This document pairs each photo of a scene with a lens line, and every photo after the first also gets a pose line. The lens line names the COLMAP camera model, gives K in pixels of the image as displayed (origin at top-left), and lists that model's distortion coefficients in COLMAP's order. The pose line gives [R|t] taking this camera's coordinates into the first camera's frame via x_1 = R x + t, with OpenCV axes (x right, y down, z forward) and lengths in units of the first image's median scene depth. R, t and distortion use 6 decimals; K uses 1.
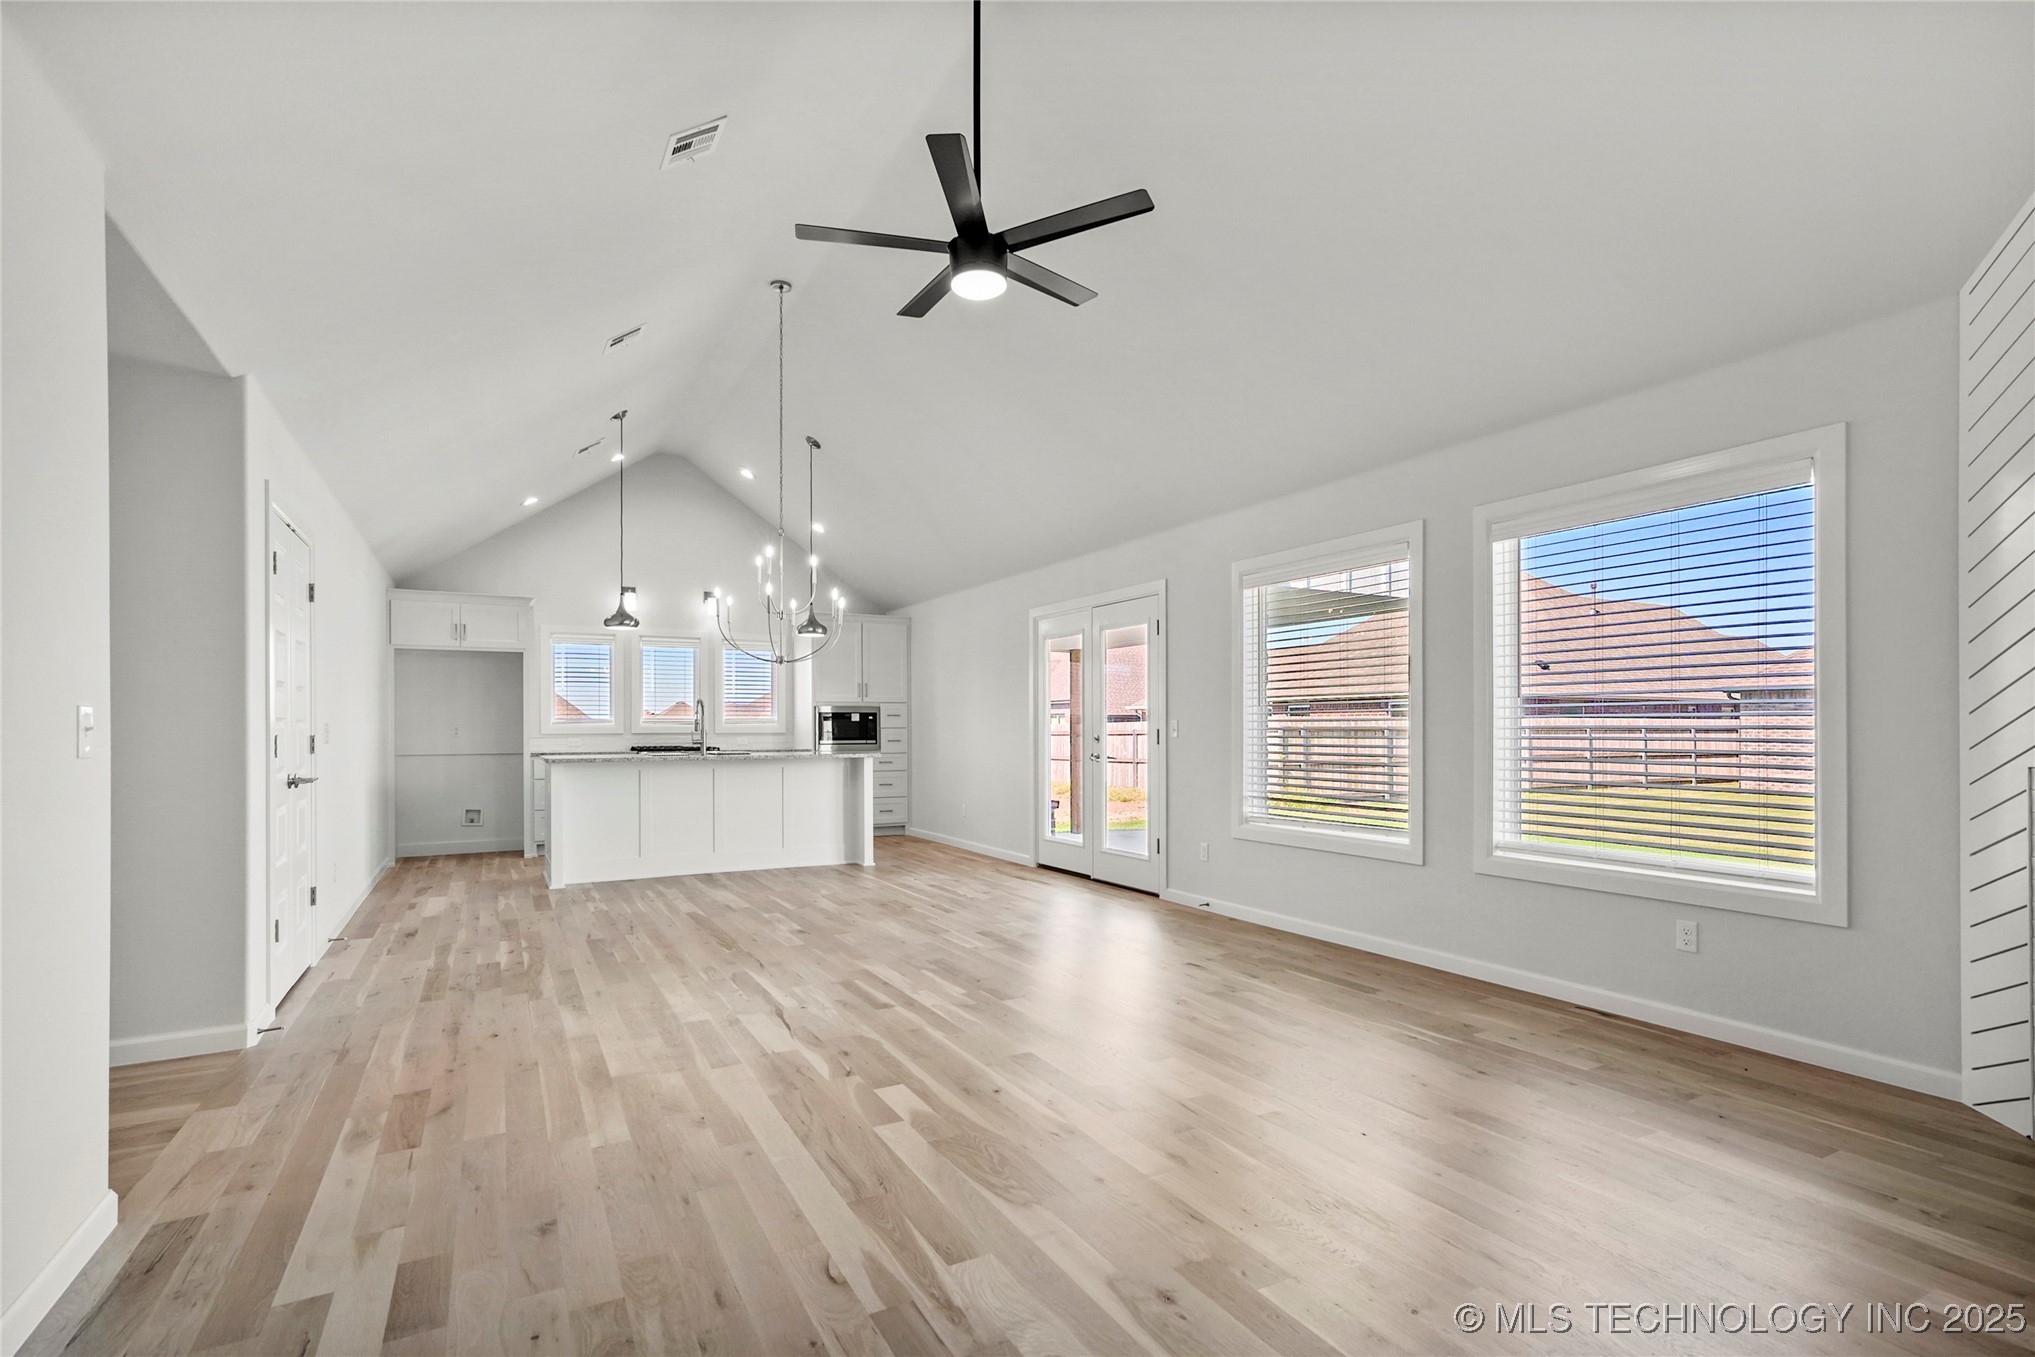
lens RADIAL K [[950.6, 0, 1008.1], [0, 950.6, 746.9], [0, 0, 1]] dist [-0.013205, 0.017157]
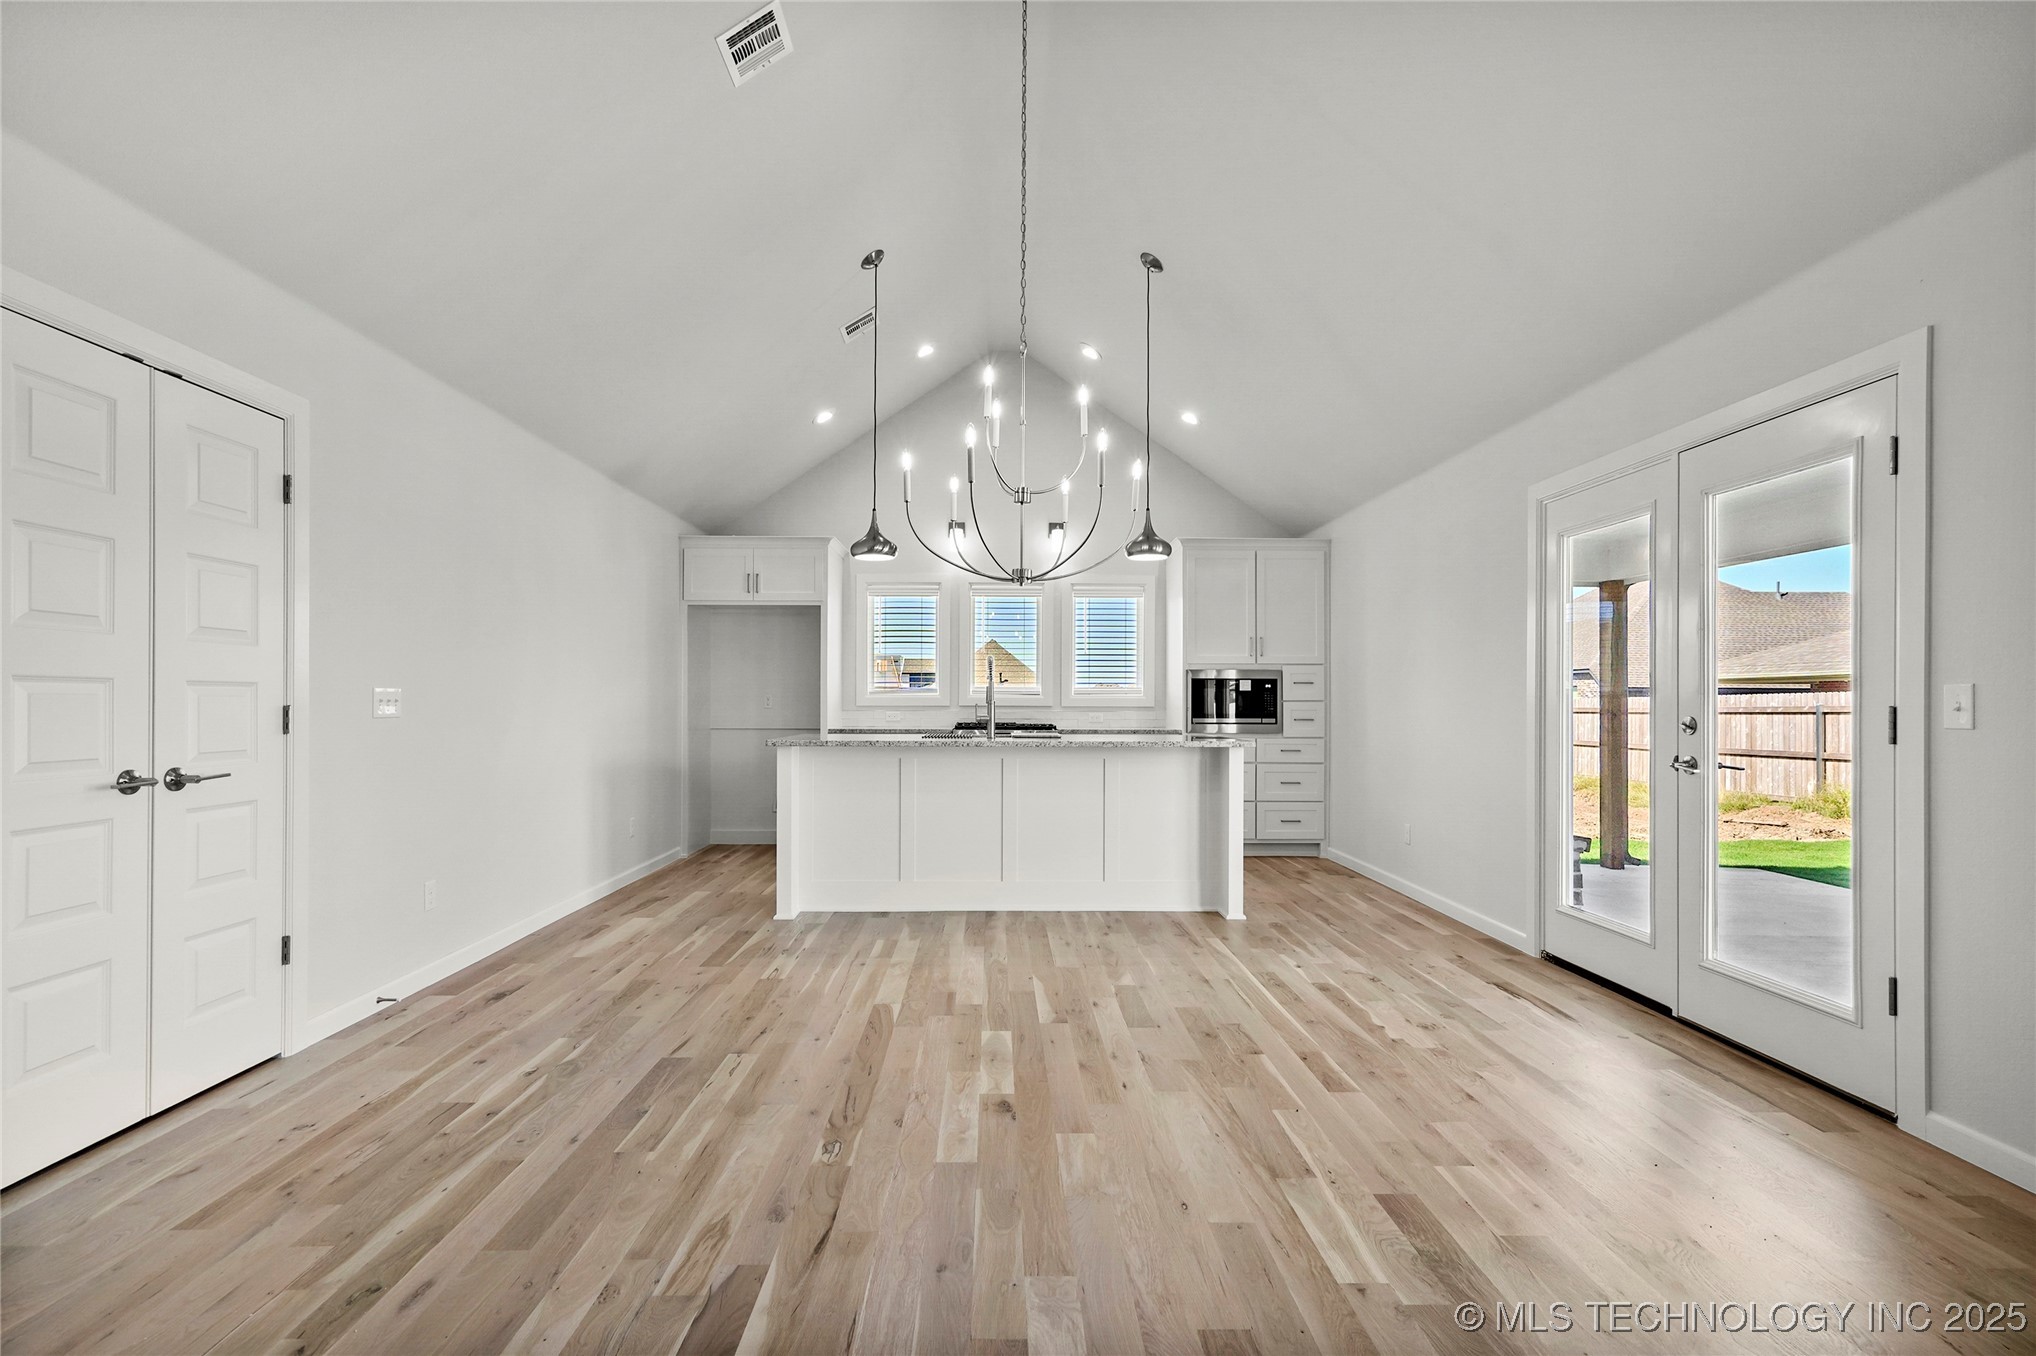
lens RADIAL K [[940.6, 0, 1011.0], [0, 940.6, 703.4], [0, 0, 1]] dist [-0.005052, 0.014600]
pose [[0.886187, 0.006452, -0.463282, 0.014711], [-0.014273, 0.999809, -0.013378, -0.011648], [0.463107, 0.018468, 0.886110, 0.585132]]
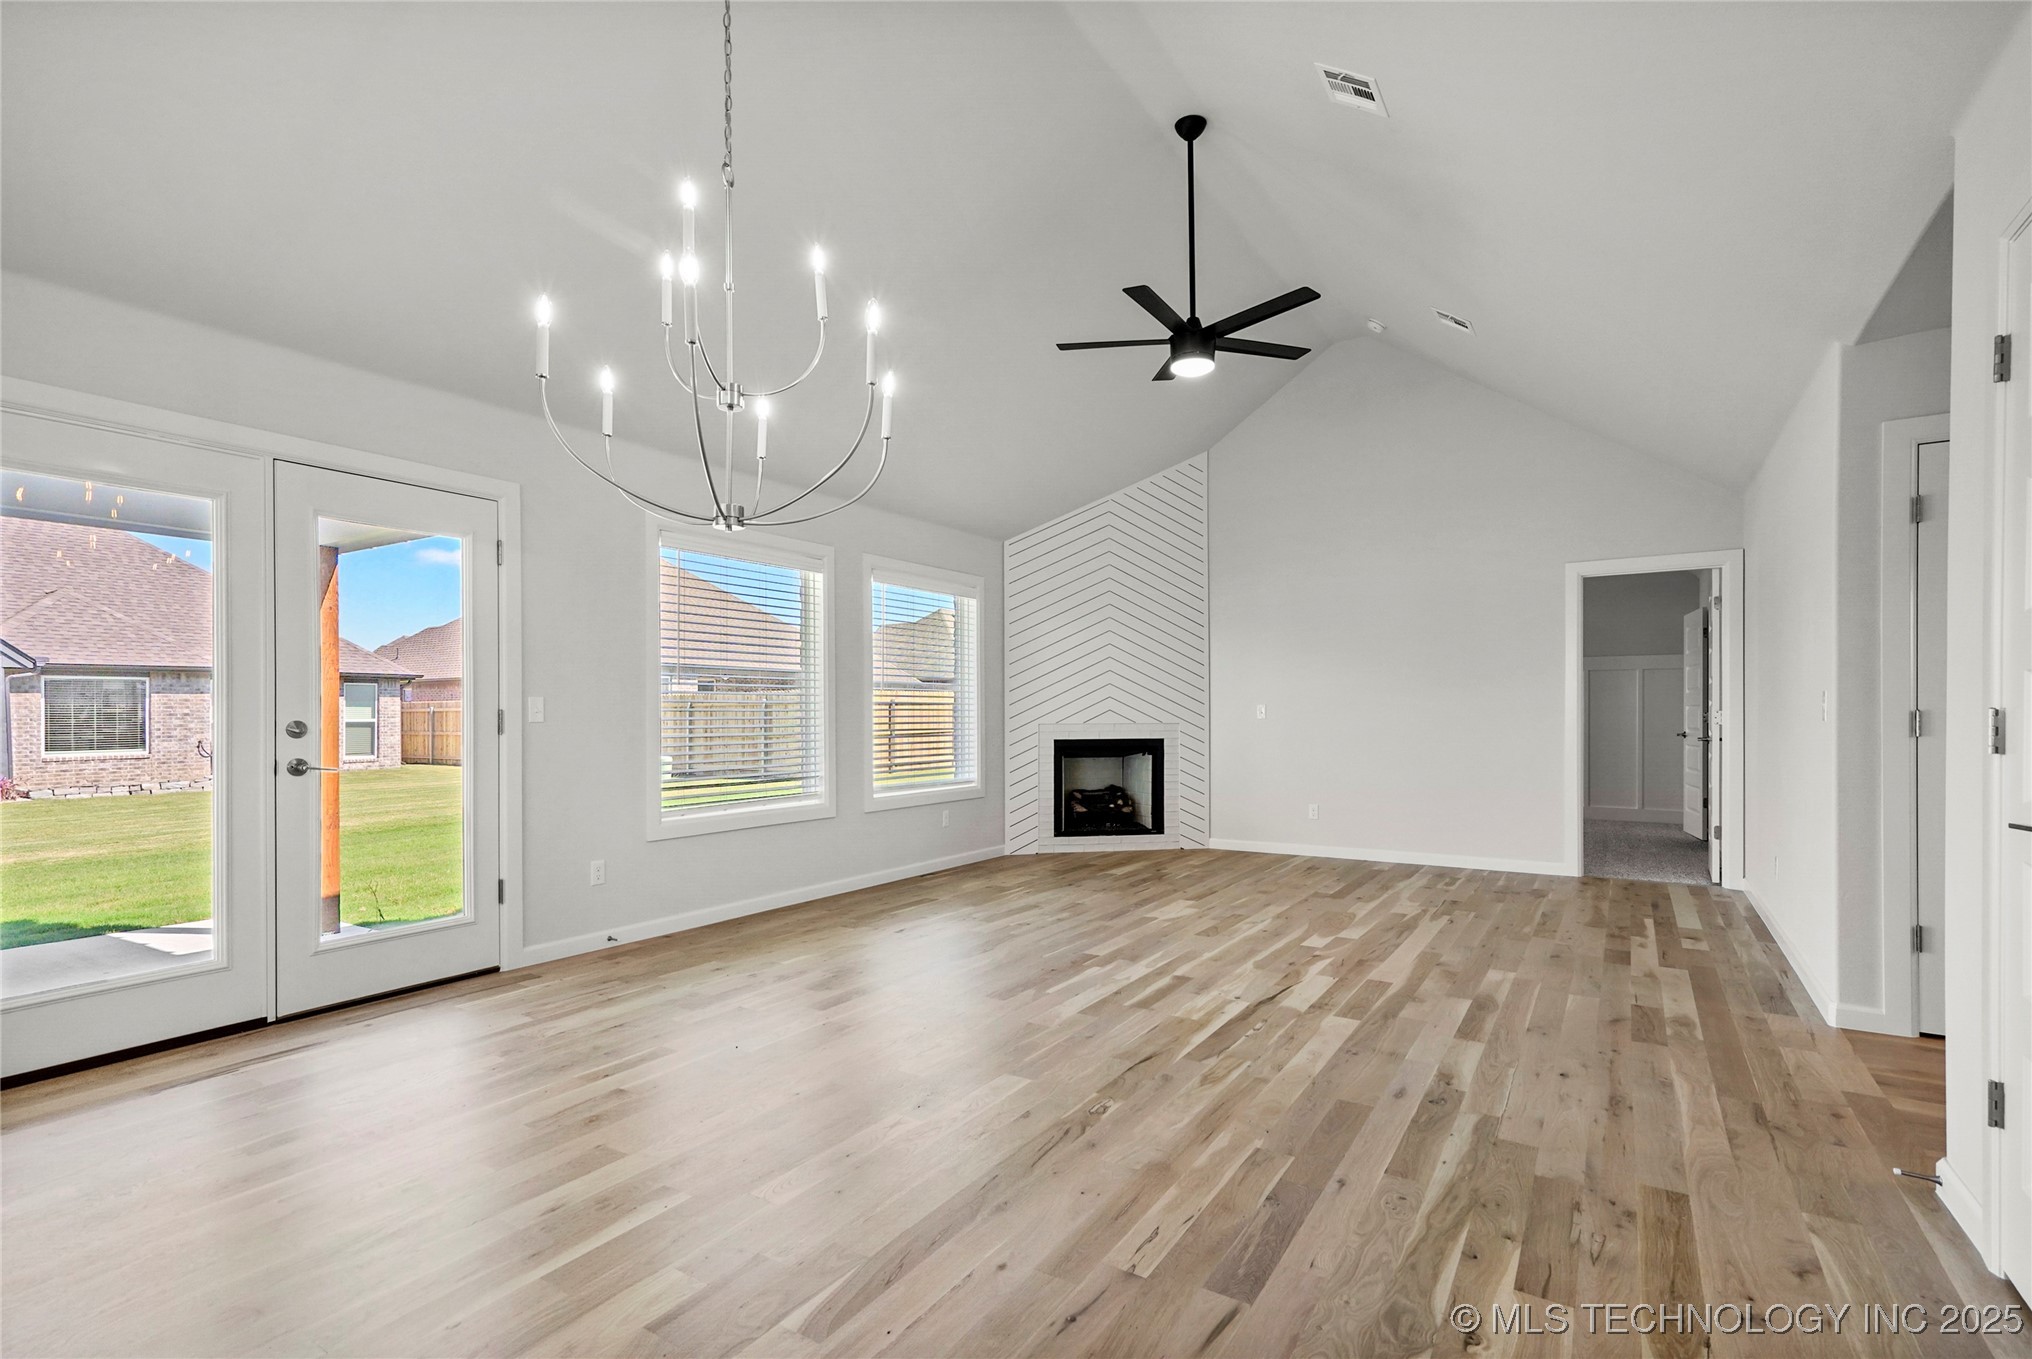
lens RADIAL K [[948.7, 0, 1016.4], [0, 948.7, 714.9], [0, 0, 1]] dist [-0.005470, 0.015867]
pose [[-0.482835, 0.000066, 0.875711, -0.716189], [0.020029, 0.999739, 0.010968, -0.019309], [-0.875482, 0.022835, -0.482710, 1.251088]]
